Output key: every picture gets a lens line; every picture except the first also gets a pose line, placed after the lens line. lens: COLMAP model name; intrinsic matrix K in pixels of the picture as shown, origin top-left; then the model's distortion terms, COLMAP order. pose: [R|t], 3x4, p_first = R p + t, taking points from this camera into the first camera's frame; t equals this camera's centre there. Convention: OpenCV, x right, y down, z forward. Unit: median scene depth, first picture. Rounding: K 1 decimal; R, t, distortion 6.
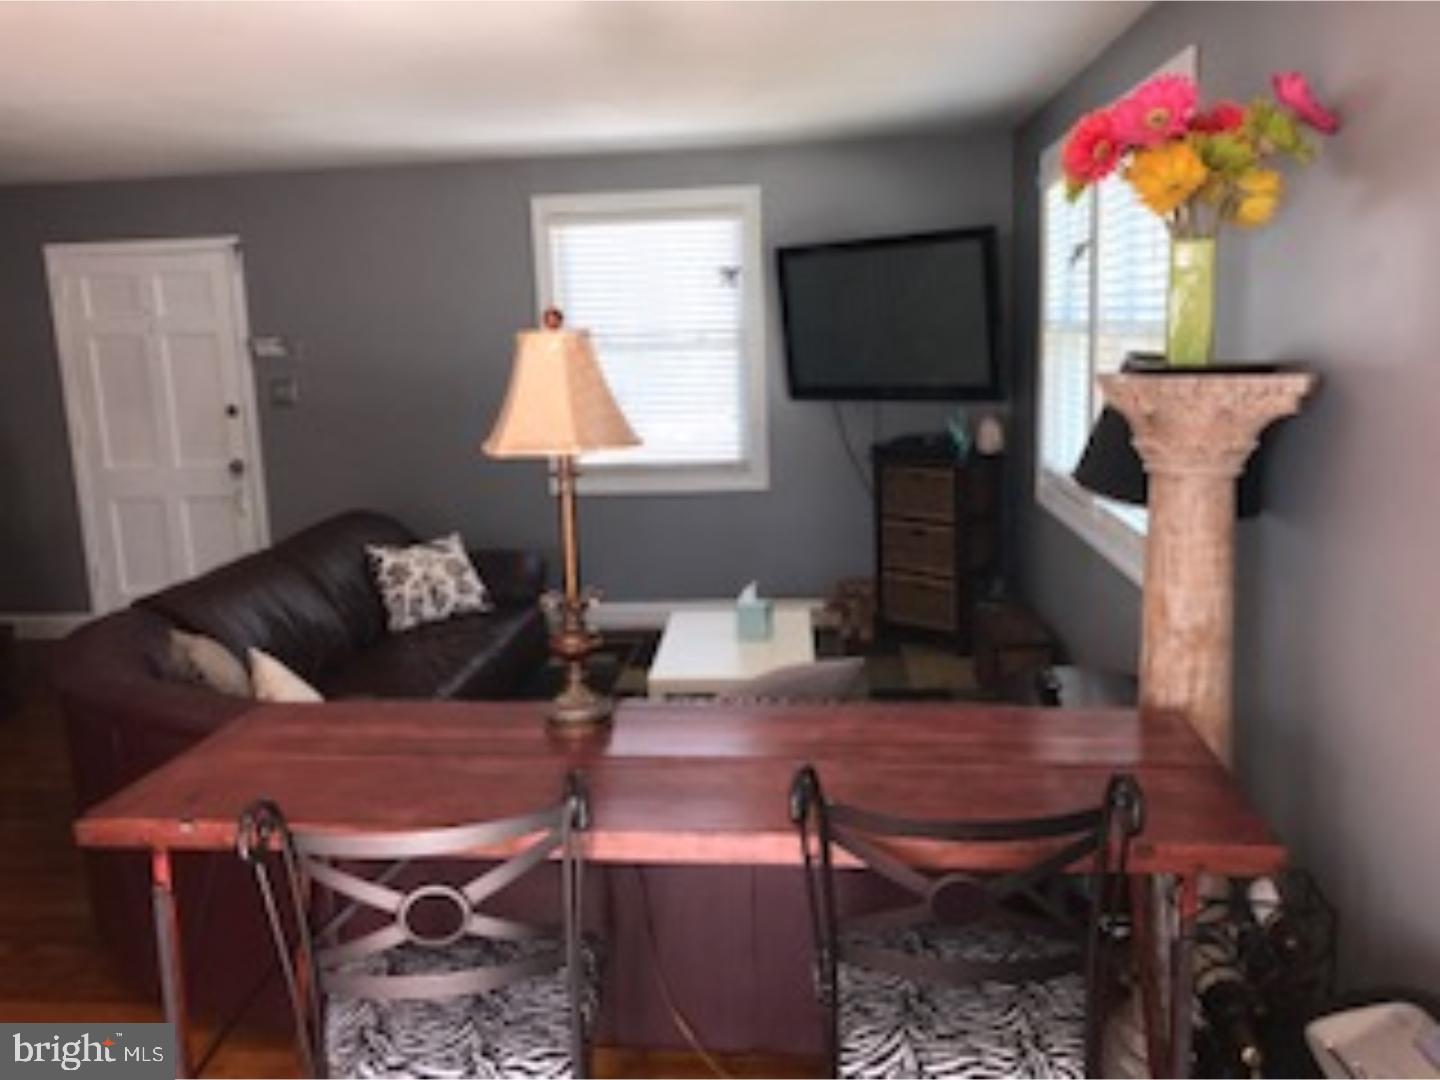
lens RADIAL K [[1216.2, 0, 720.0], [0, 1216.2, 540.0], [0, 0, 1]] dist [0.113739, -0.110760]
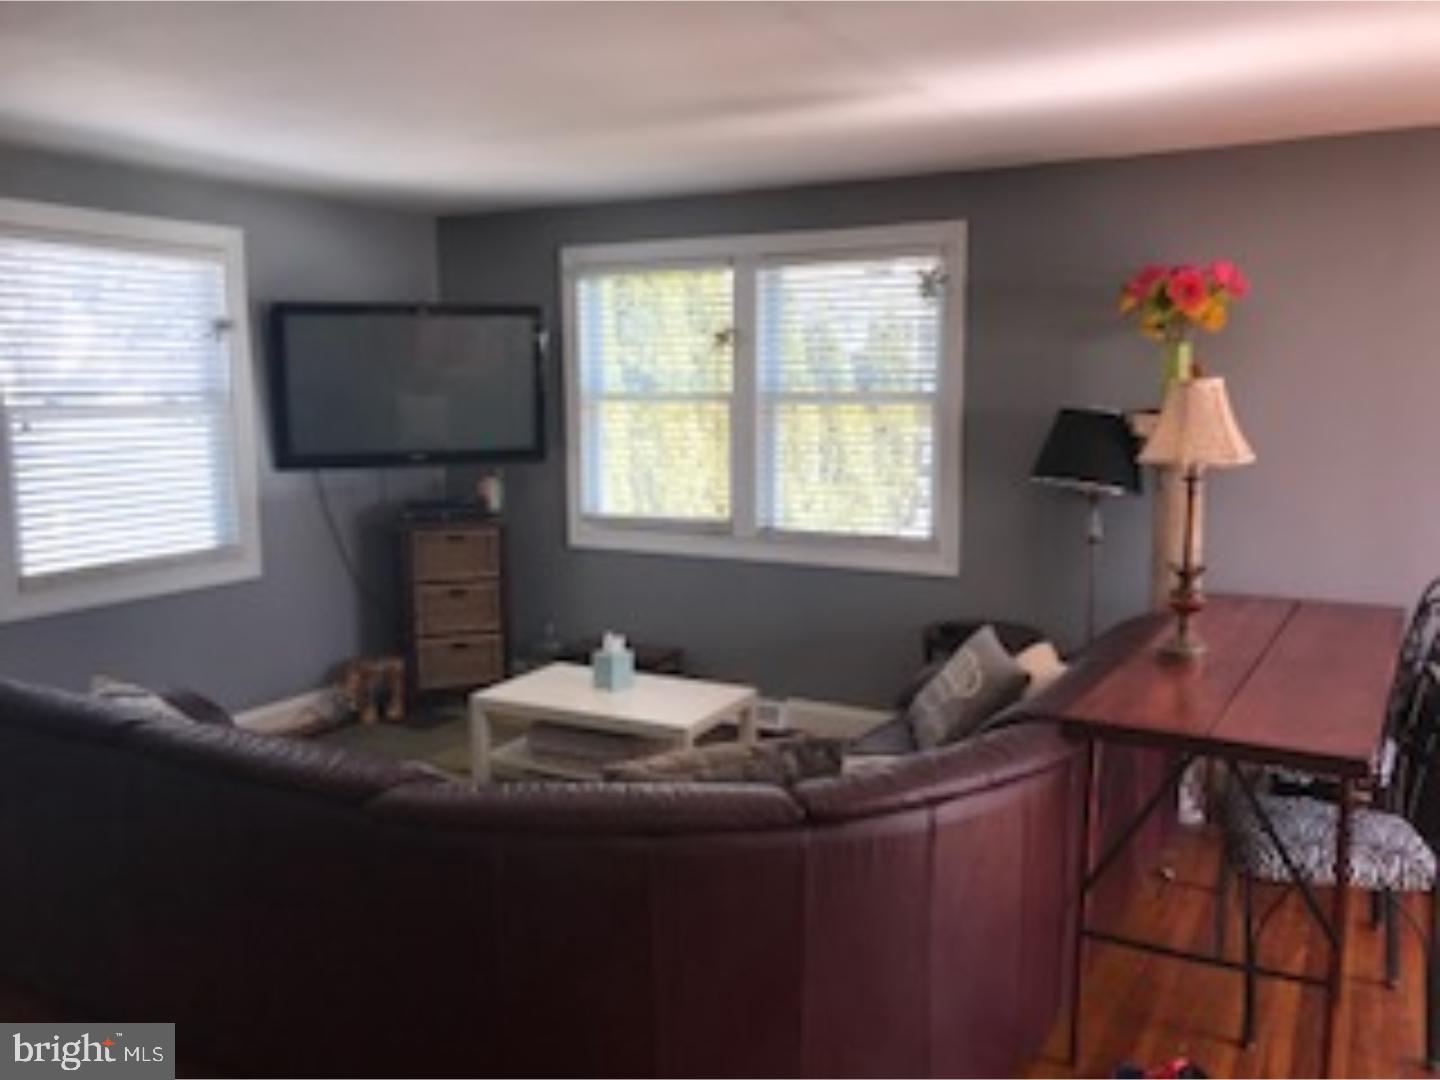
lens RADIAL K [[1216.2, 0, 720.0], [0, 1216.2, 540.0], [0, 0, 1]] dist [0.113739, -0.110760]
pose [[0.409582, -0.091332, 0.907690, -0.646553], [0.153051, 0.987753, 0.030325, -0.045772], [-0.899343, 0.126502, 0.418544, 0.355672]]
